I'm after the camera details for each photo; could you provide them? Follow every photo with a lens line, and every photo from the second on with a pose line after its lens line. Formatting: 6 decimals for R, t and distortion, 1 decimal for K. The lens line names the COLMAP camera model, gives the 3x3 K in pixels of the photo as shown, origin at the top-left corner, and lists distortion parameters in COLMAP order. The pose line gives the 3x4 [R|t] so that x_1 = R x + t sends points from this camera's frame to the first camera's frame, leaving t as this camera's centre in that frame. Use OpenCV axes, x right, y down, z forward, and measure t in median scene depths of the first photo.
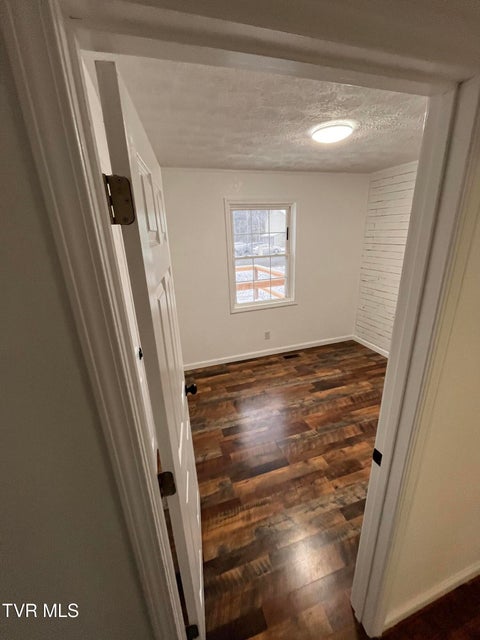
lens RADIAL K [[259.2, 0, 239.1], [0, 259.2, 320.7], [0, 0, 1]] dist [-0.001017, 0.000040]
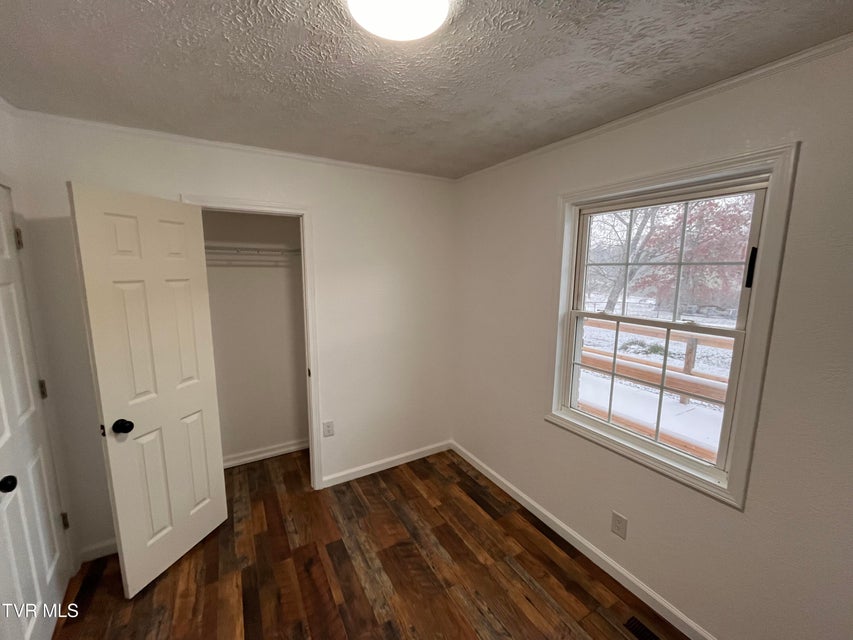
lens RADIAL K [[345.5, 0, 422.0], [0, 345.5, 318.5], [0, 0, 1]] dist [-0.001017, 0.000040]
pose [[0.197080, 0.175700, -0.964515, 0.556731], [-0.323348, 0.940410, 0.105239, -0.213021], [0.925530, 0.291134, 0.242148, 0.608732]]
